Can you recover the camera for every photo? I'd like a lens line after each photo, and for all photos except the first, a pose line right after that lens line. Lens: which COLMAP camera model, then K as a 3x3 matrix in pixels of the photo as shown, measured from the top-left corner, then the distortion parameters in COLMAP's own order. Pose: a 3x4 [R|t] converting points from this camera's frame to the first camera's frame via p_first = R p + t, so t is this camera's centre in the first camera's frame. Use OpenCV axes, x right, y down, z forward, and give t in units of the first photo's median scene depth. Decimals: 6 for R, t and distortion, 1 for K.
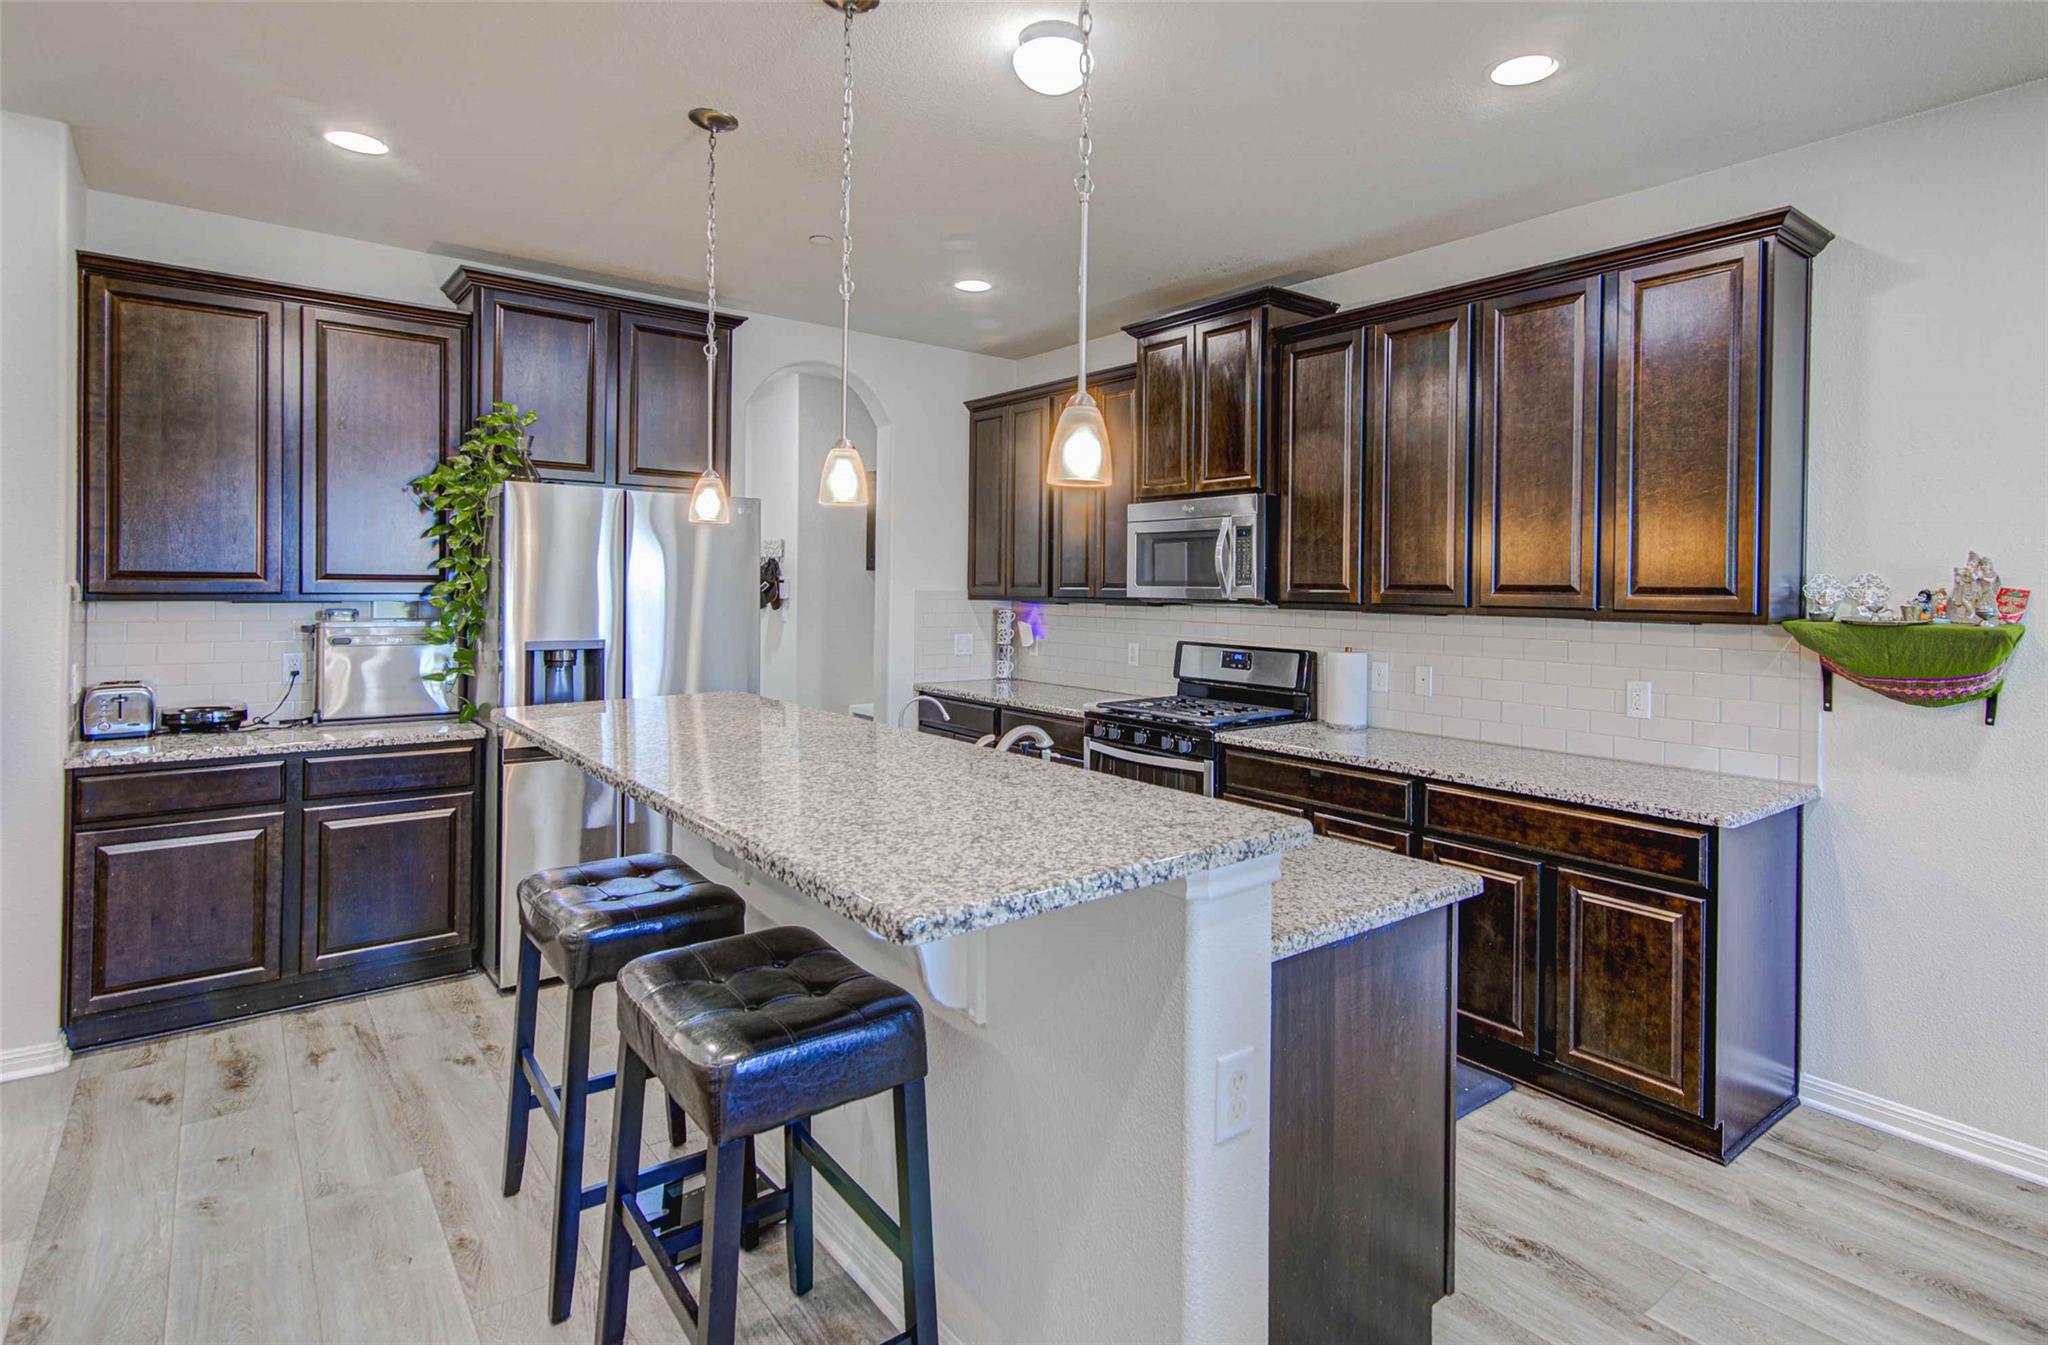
lens RADIAL K [[1038.1, 0, 1074.3], [0, 1038.1, 593.7], [0, 0, 1]] dist [0.017693, 0.000032]
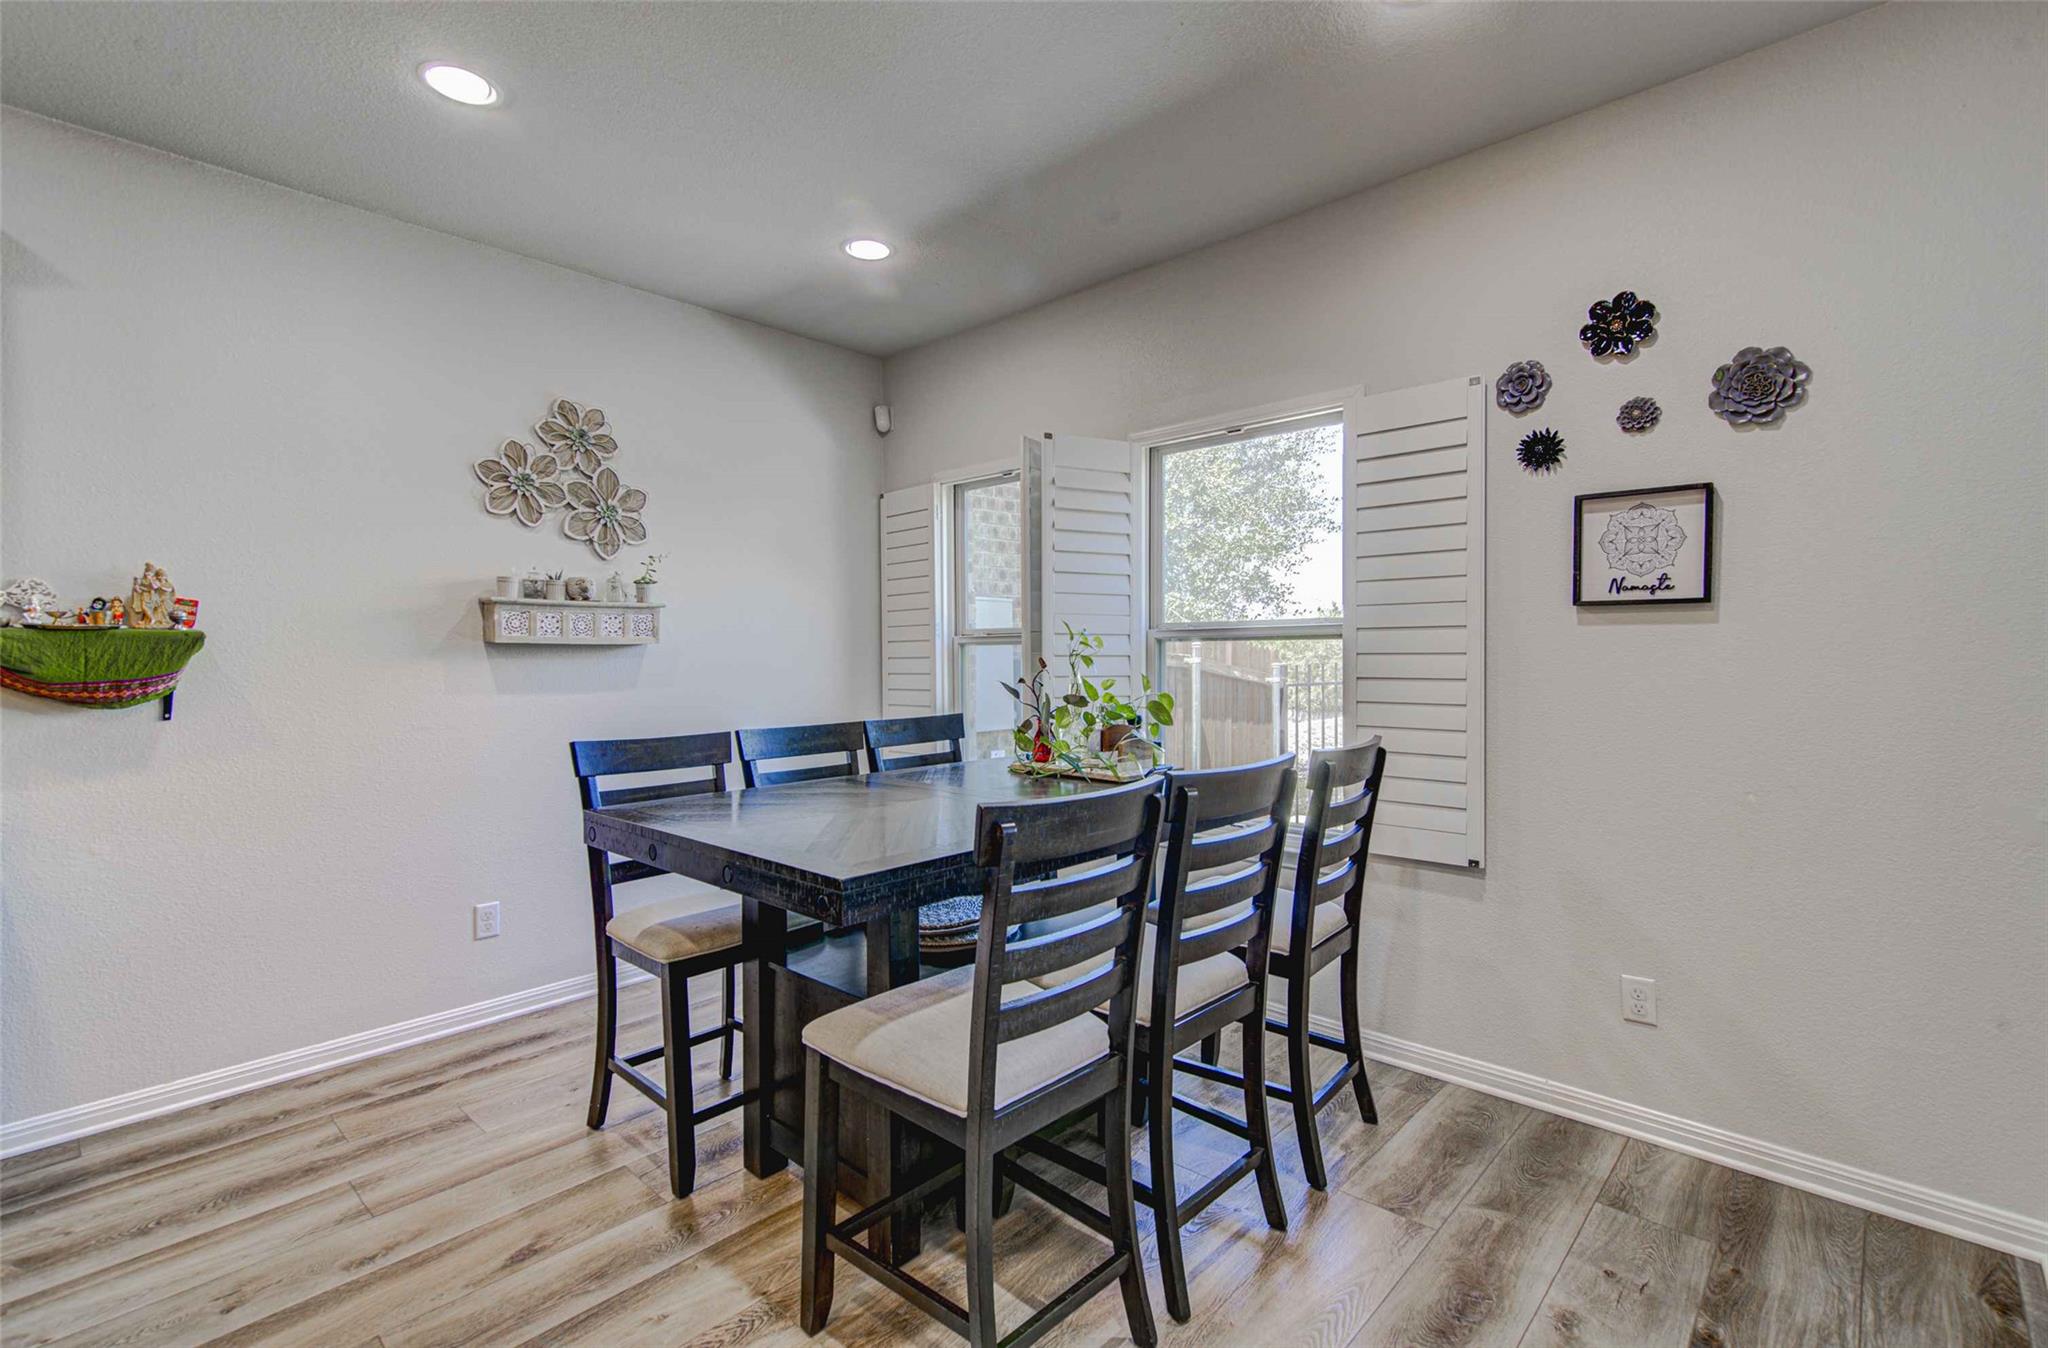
lens RADIAL K [[929.0, 0, 1024.0], [0, 929.0, 674.0], [0, 0, 1]] dist [0.012941, -0.000286]
pose [[-0.141855, -0.030631, 0.989413, -0.172953], [0.014169, 0.999356, 0.032970, 0.039103], [-0.989786, 0.018696, -0.141330, 0.166942]]
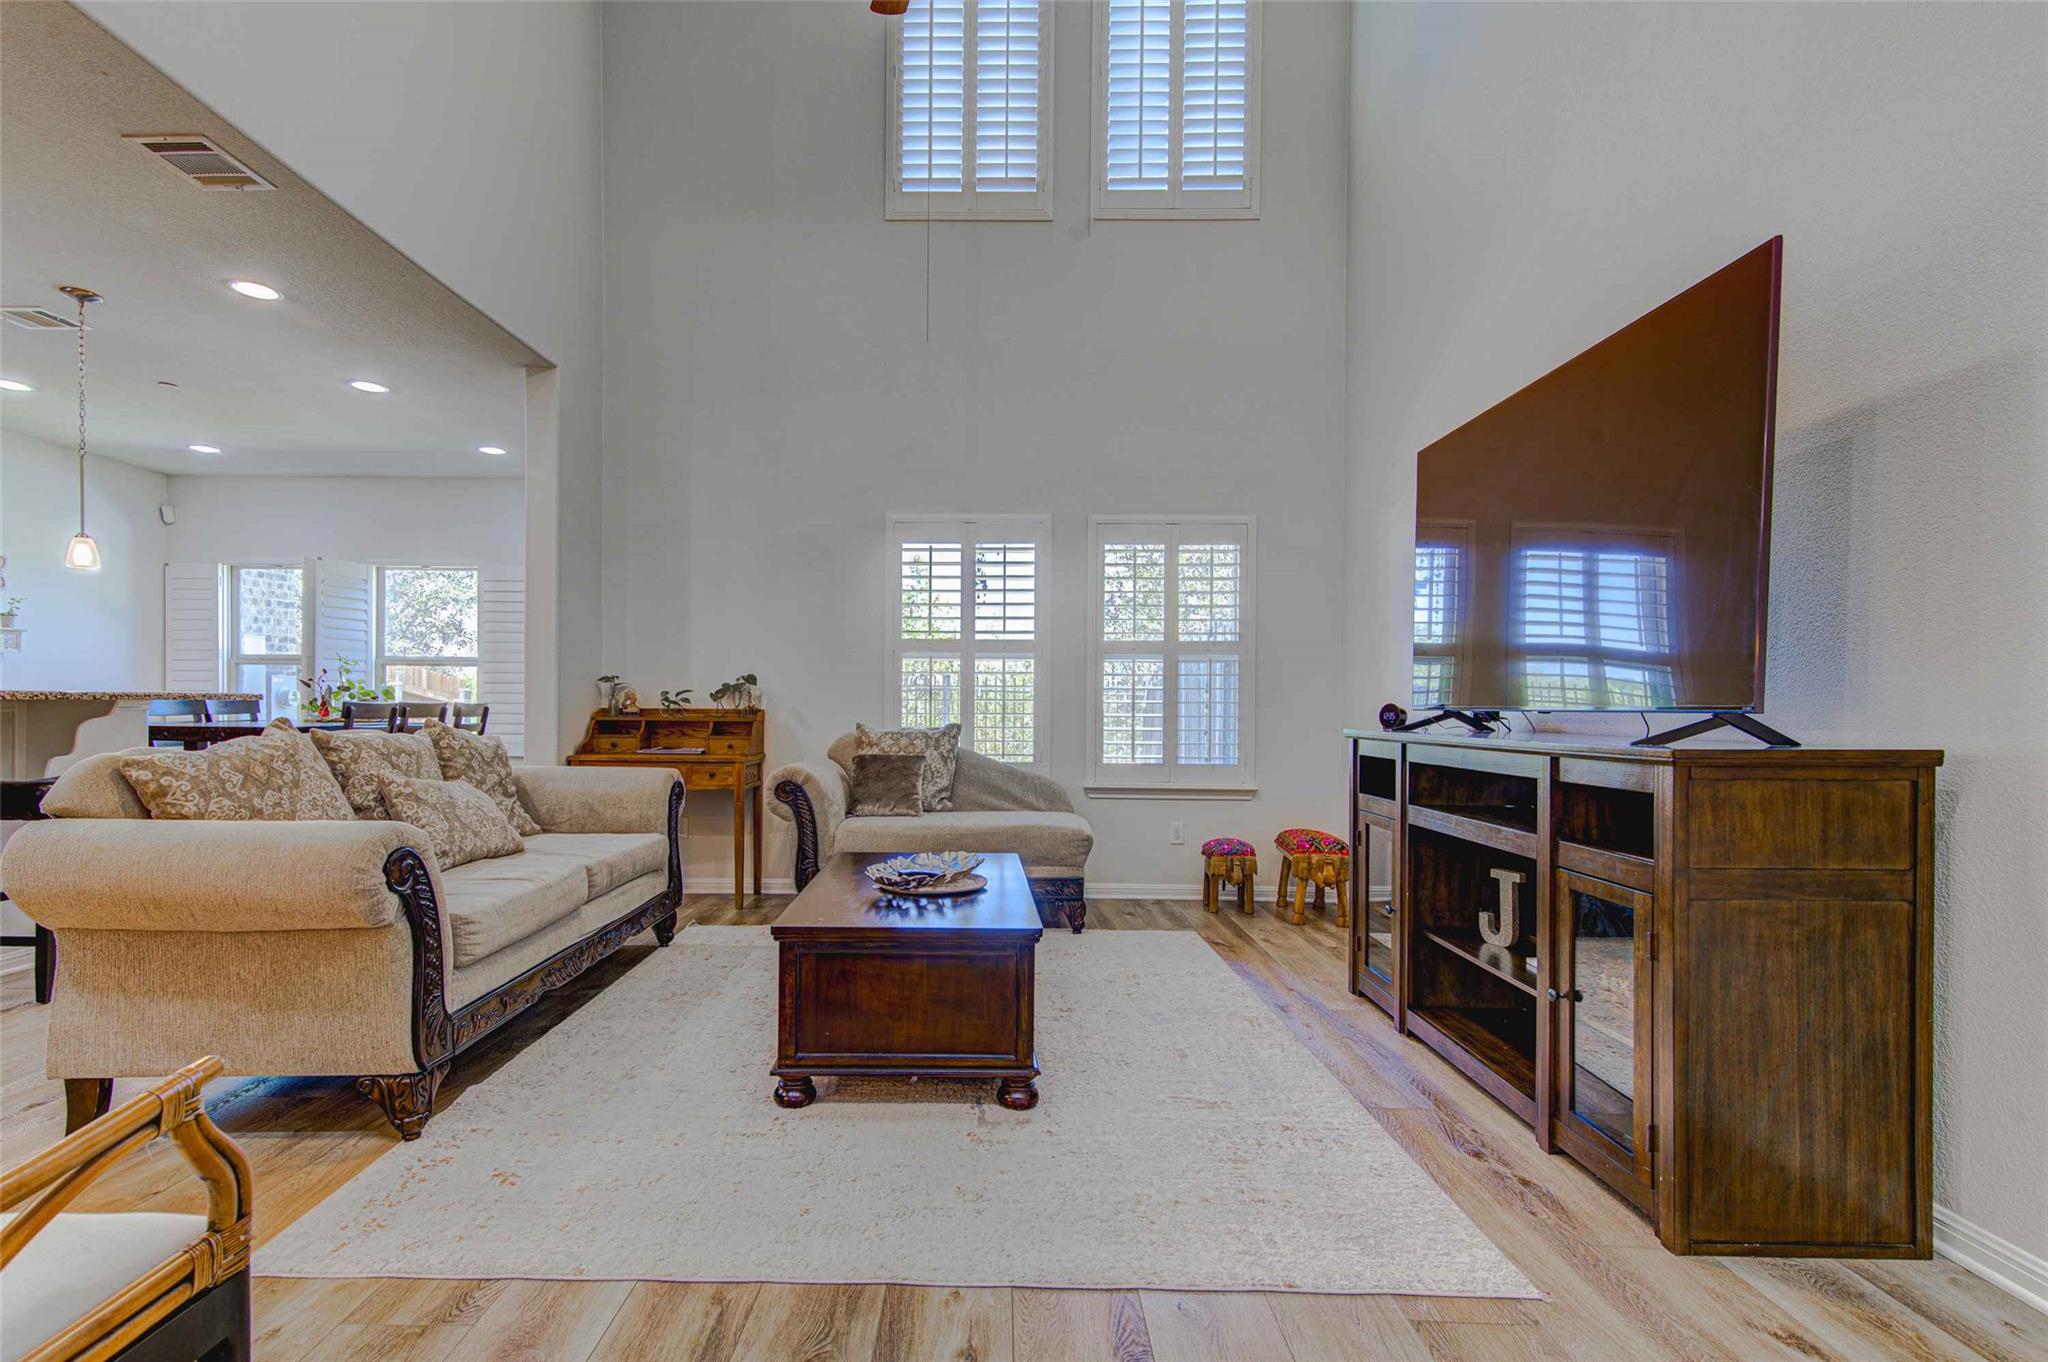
lens RADIAL K [[985.8, 0, 979.4], [0, 985.8, 712.9], [0, 0, 1]] dist [0.015212, -0.000751]
pose [[-0.761740, -0.023216, 0.647467, -1.438827], [-0.011735, 0.999688, 0.022039, 0.076846], [-0.647776, 0.009190, -0.761775, 0.630212]]
